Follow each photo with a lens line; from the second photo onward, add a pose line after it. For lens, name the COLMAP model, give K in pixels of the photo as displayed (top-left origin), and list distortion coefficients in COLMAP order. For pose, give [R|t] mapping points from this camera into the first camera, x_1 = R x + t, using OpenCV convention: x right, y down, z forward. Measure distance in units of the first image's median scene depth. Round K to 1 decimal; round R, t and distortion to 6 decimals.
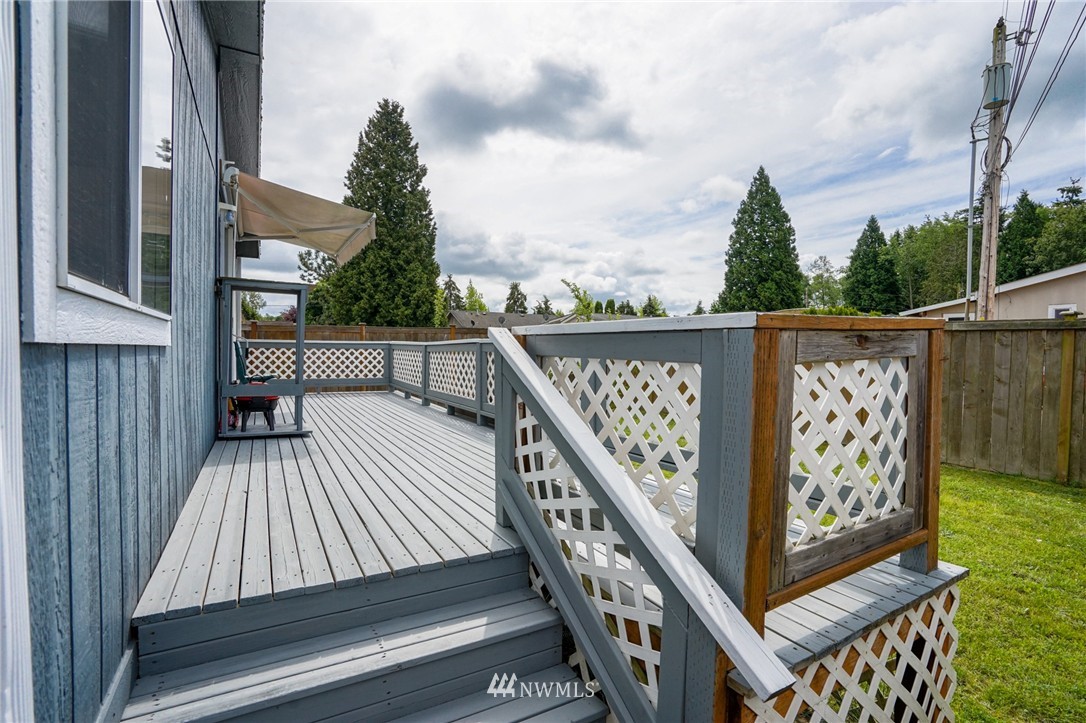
lens RADIAL K [[506.9, 0, 553.1], [0, 506.9, 363.8], [0, 0, 1]] dist [-0.054147, 0.018813]
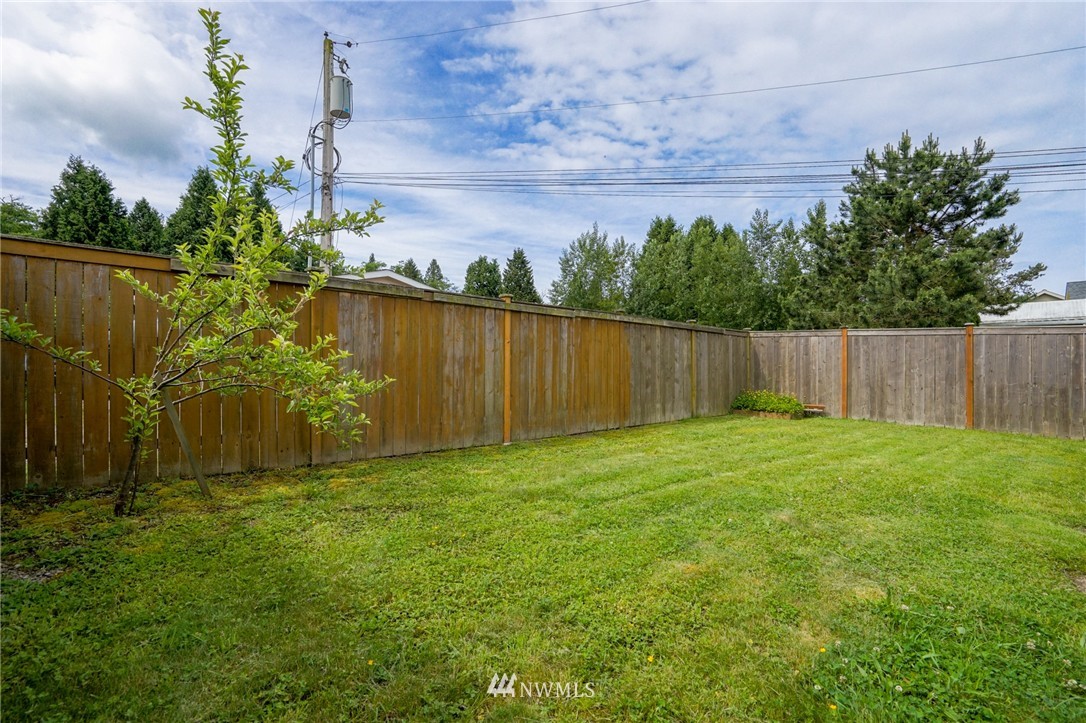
lens RADIAL K [[506.9, 0, 540.1], [0, 506.9, 363.4], [0, 0, 1]] dist [-0.054147, 0.018813]
pose [[-0.263371, -0.007181, 0.964668, -0.071429], [0.025069, 0.999584, 0.014286, 0.001218], [-0.964369, 0.027945, -0.263081, 0.257106]]
